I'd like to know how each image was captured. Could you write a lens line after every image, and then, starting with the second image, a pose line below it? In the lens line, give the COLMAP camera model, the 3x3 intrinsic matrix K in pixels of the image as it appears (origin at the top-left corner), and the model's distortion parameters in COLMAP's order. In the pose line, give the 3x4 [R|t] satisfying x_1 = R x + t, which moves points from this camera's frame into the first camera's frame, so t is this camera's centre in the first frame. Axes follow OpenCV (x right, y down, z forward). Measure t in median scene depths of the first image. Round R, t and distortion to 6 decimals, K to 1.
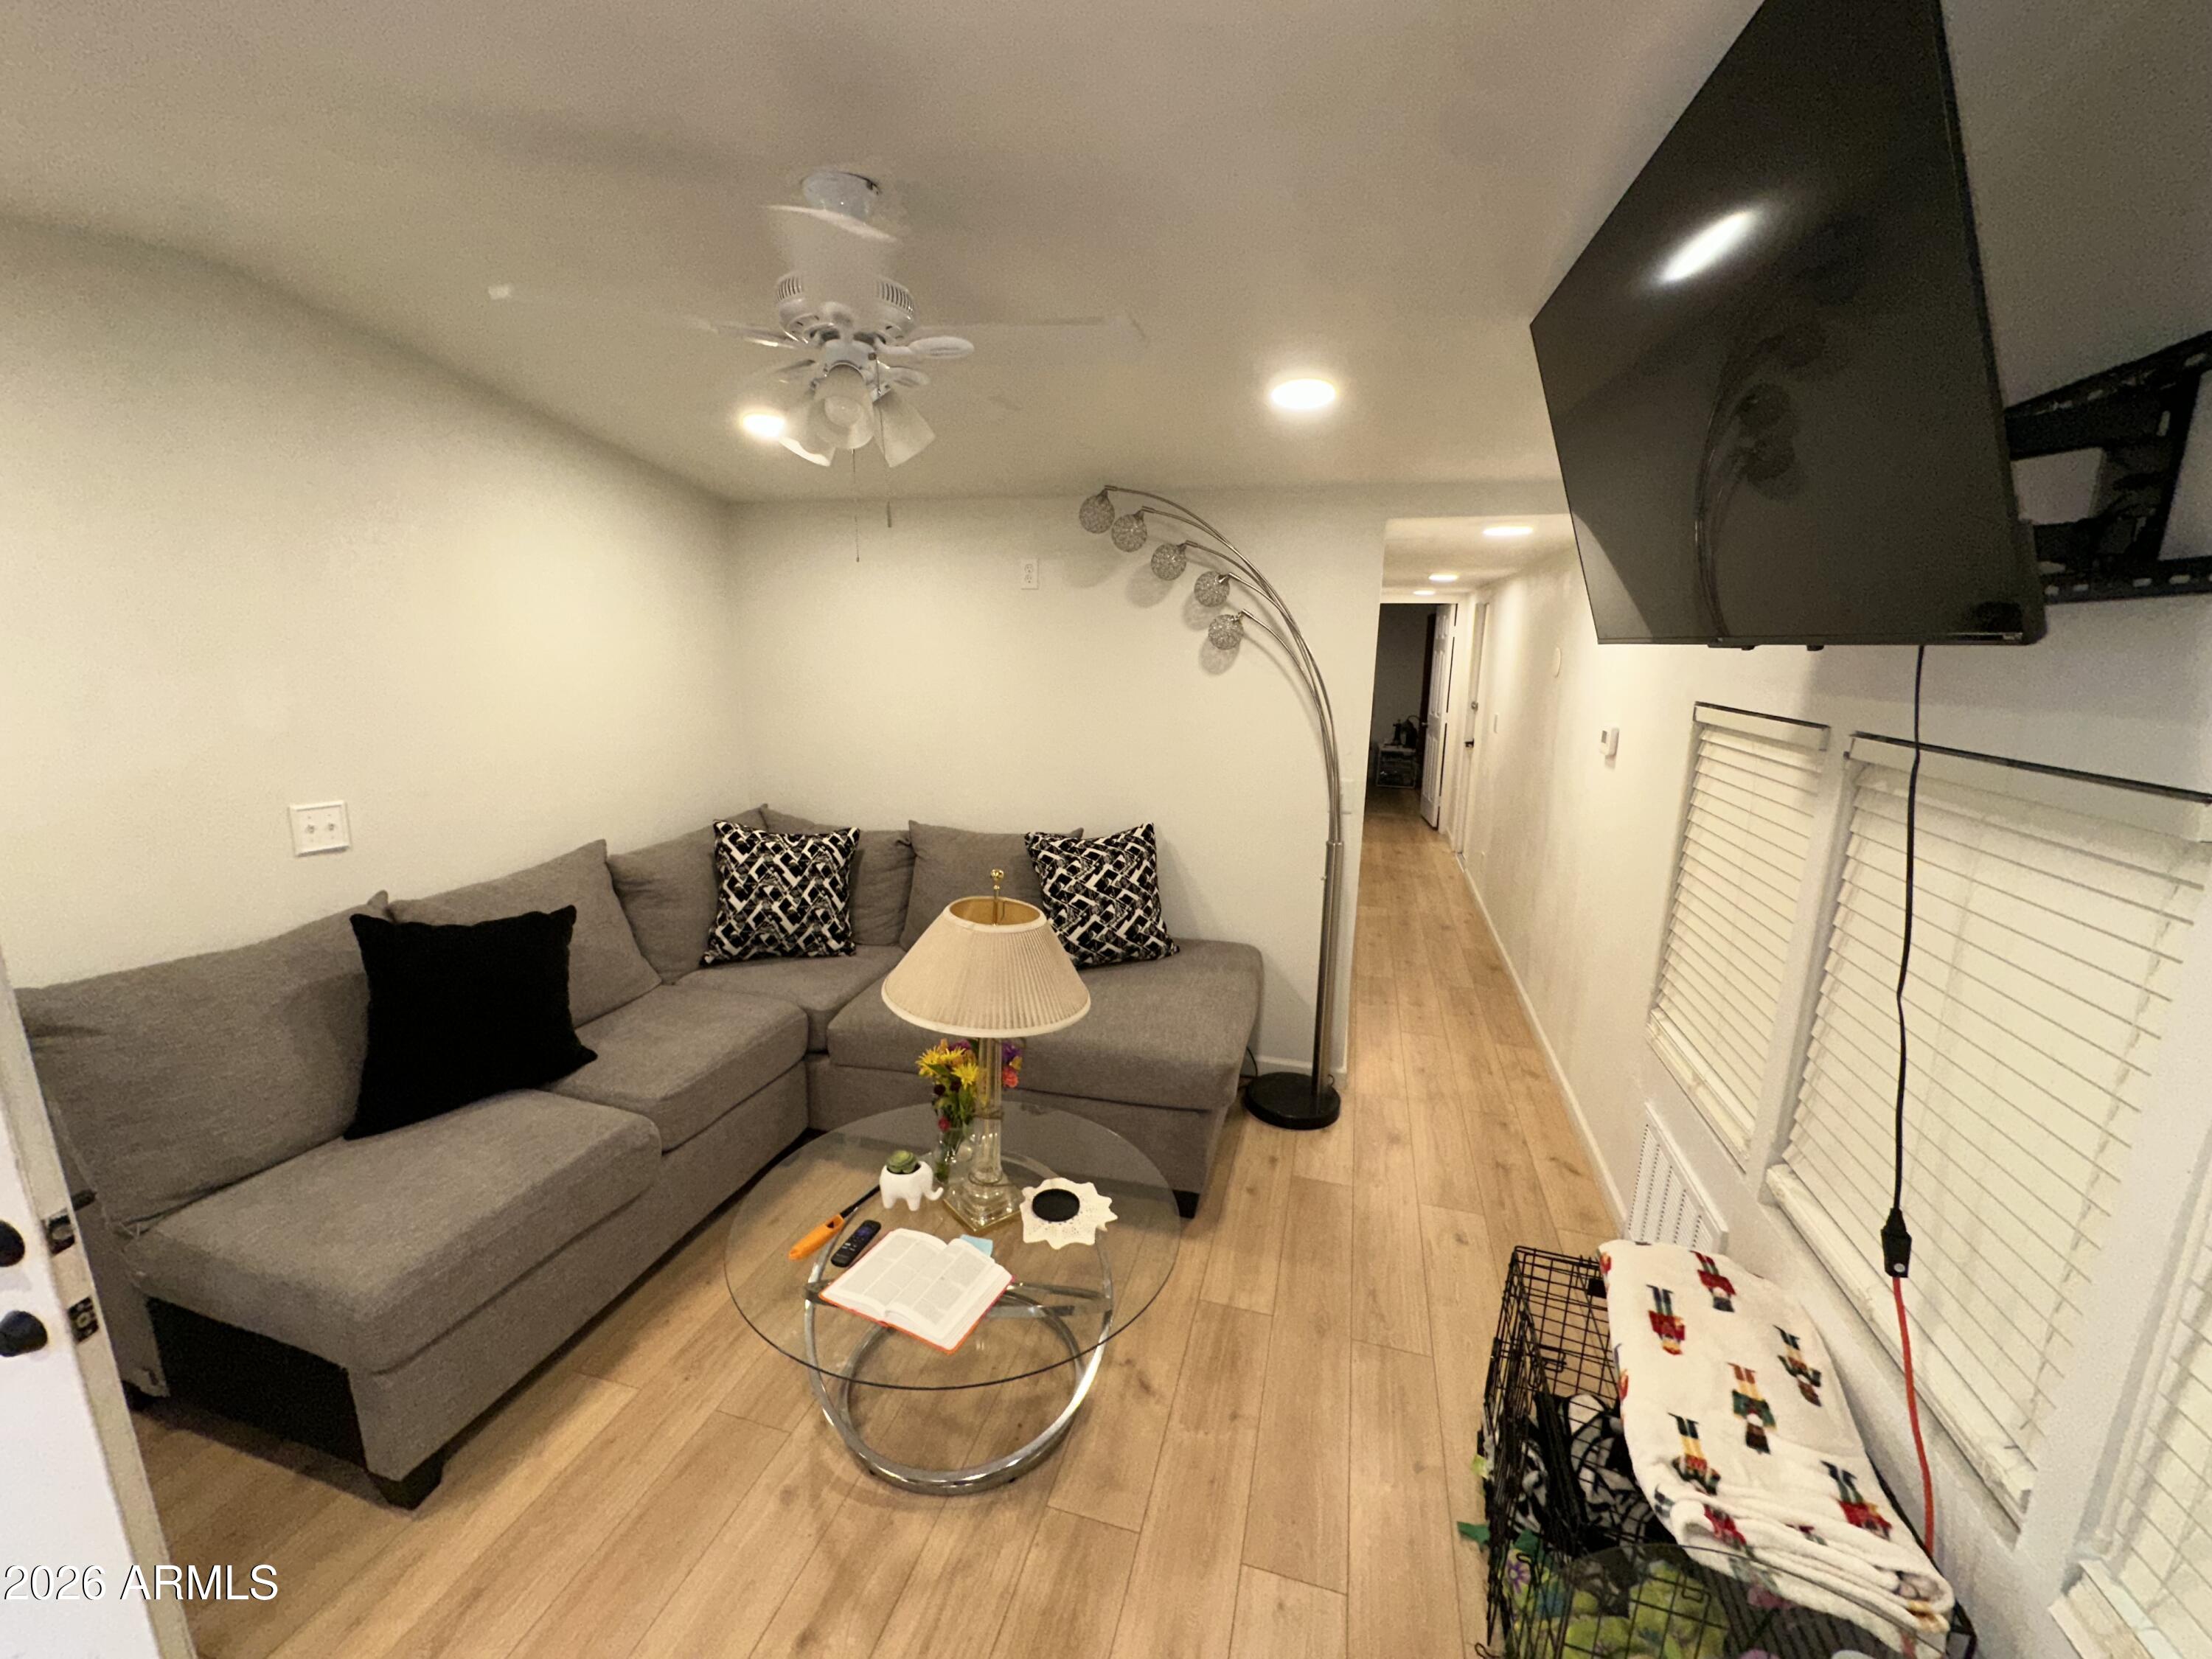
lens RADIAL K [[886.1, 0, 1106.0], [0, 886.1, 829.5], [0, 0, 1]] dist [-0.001530, 0.000013]
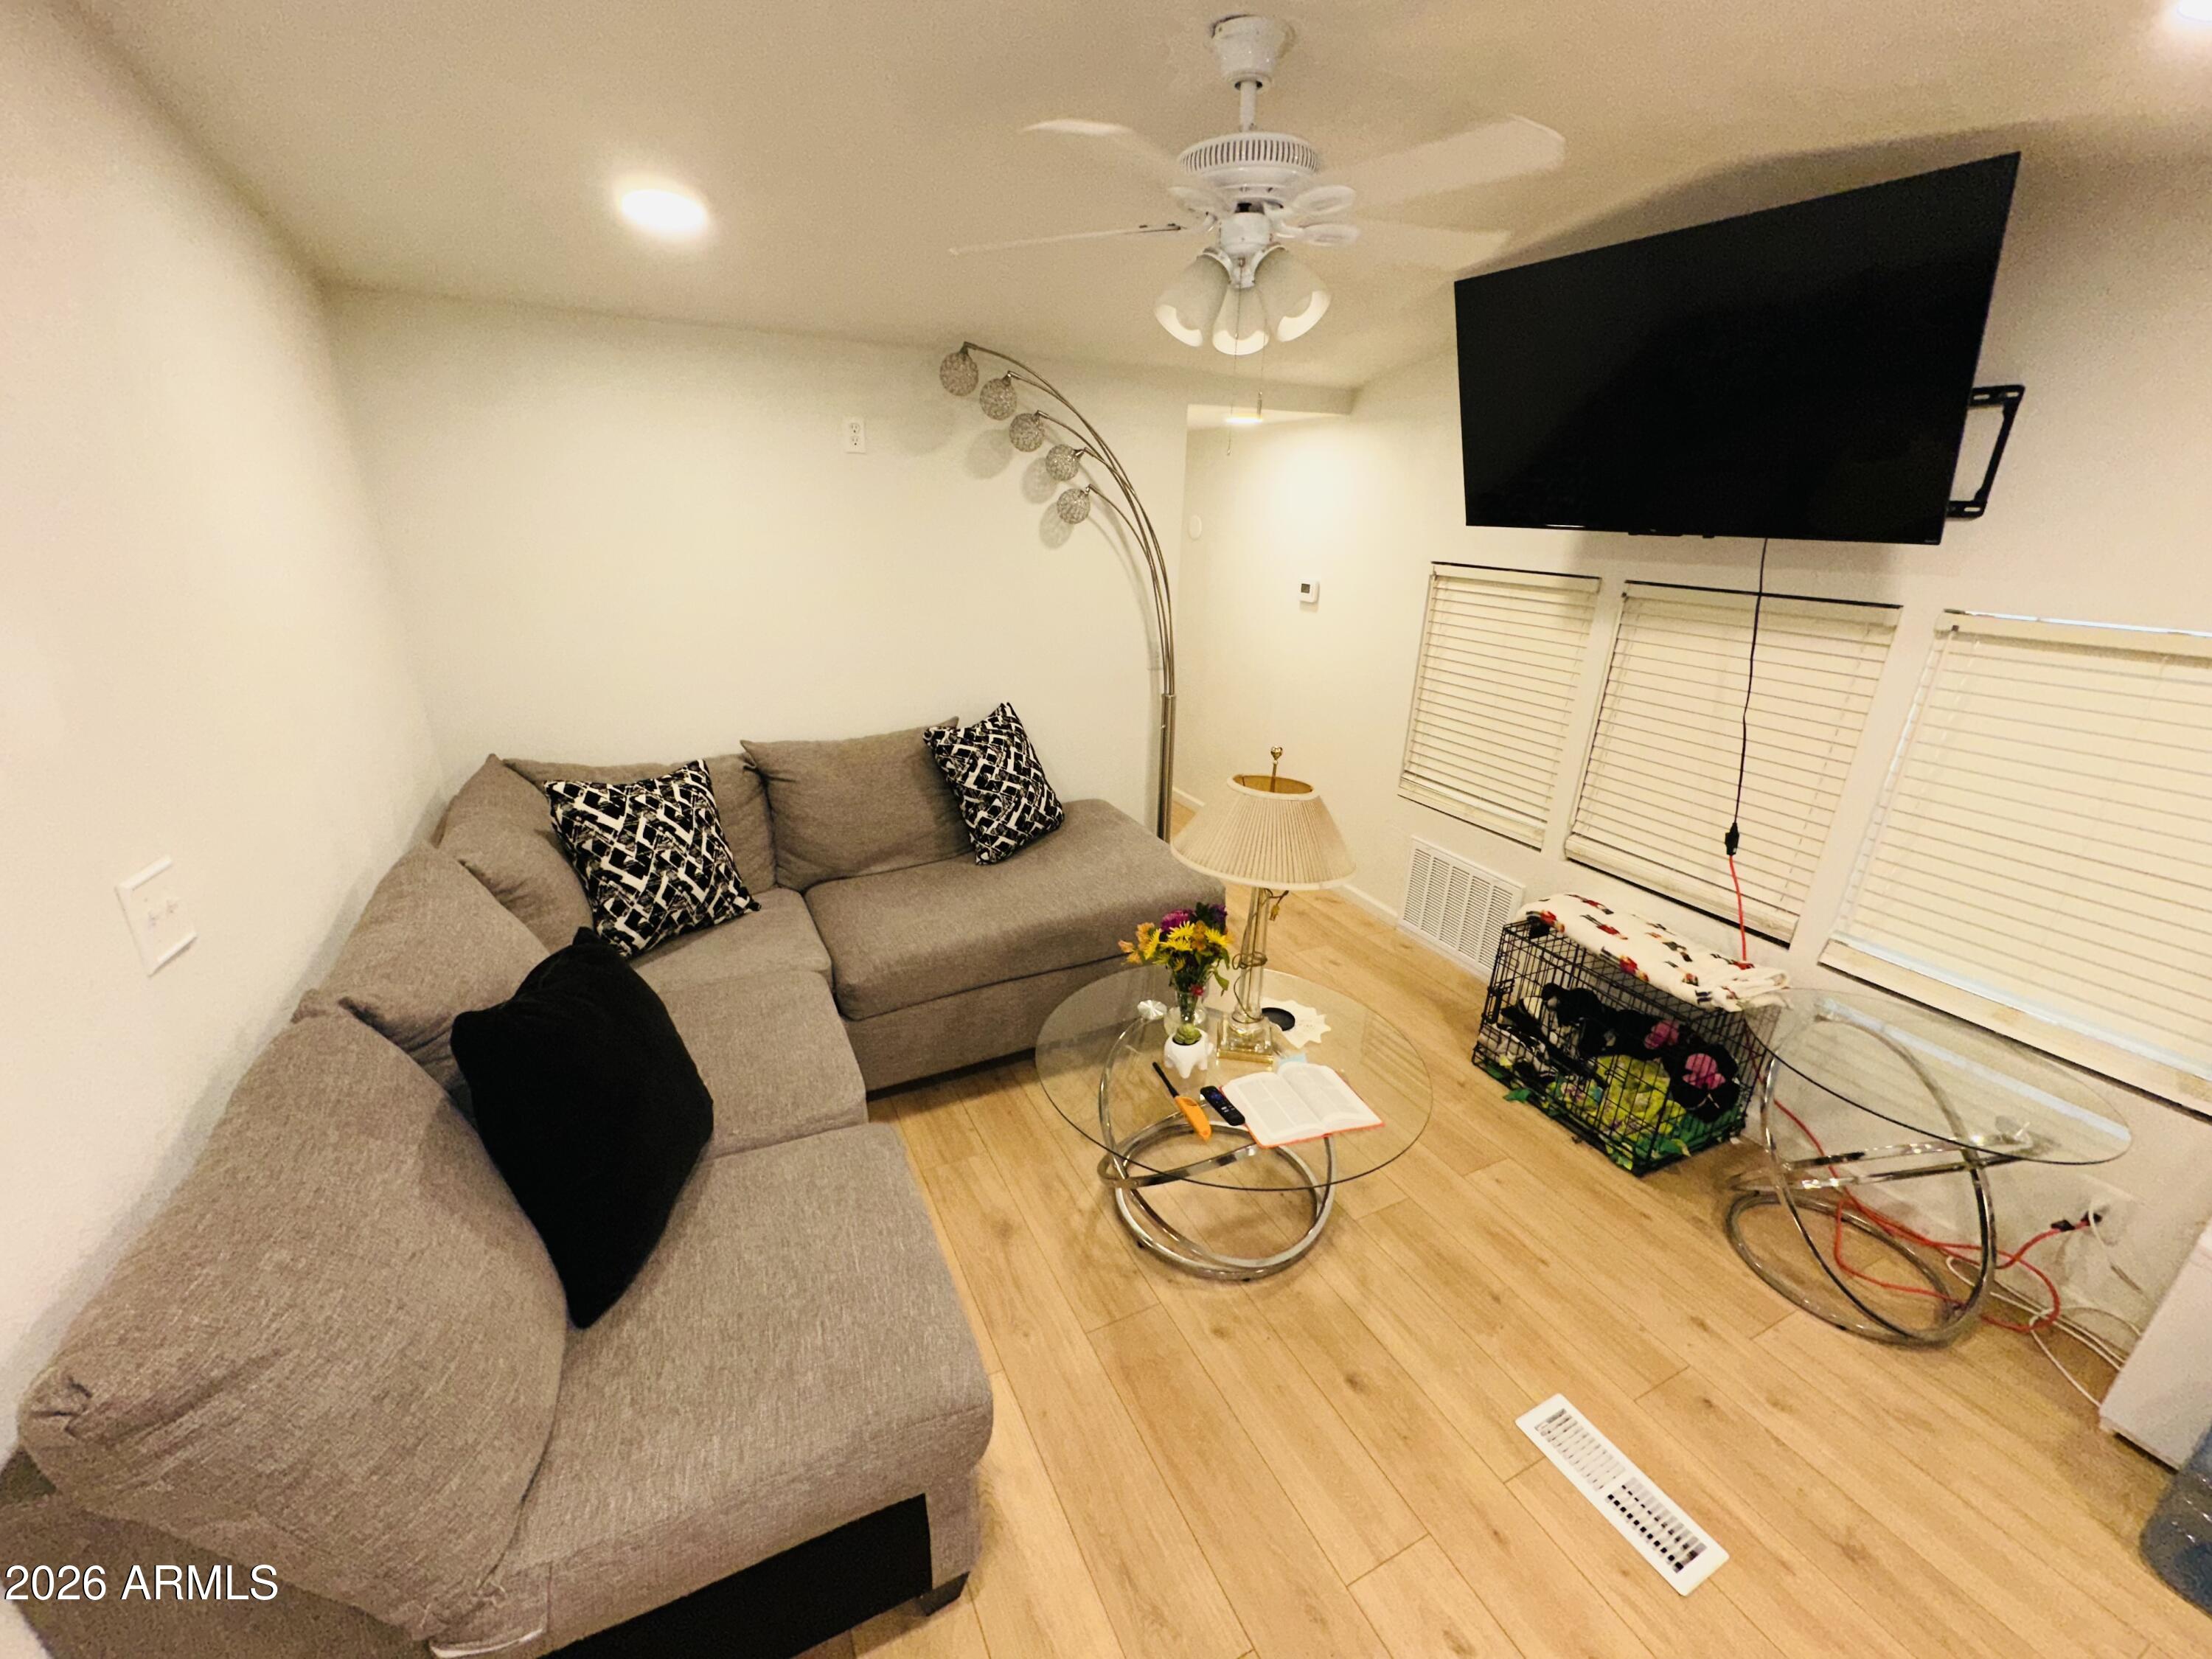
lens RADIAL K [[886.1, 0, 1106.0], [0, 886.1, 829.5], [0, 0, 1]] dist [-0.001530, 0.000013]
pose [[0.739400, -0.232177, 0.631966, -0.584168], [0.127685, 0.969980, 0.206968, -0.065399], [-0.661048, -0.072339, 0.746849, 0.171467]]
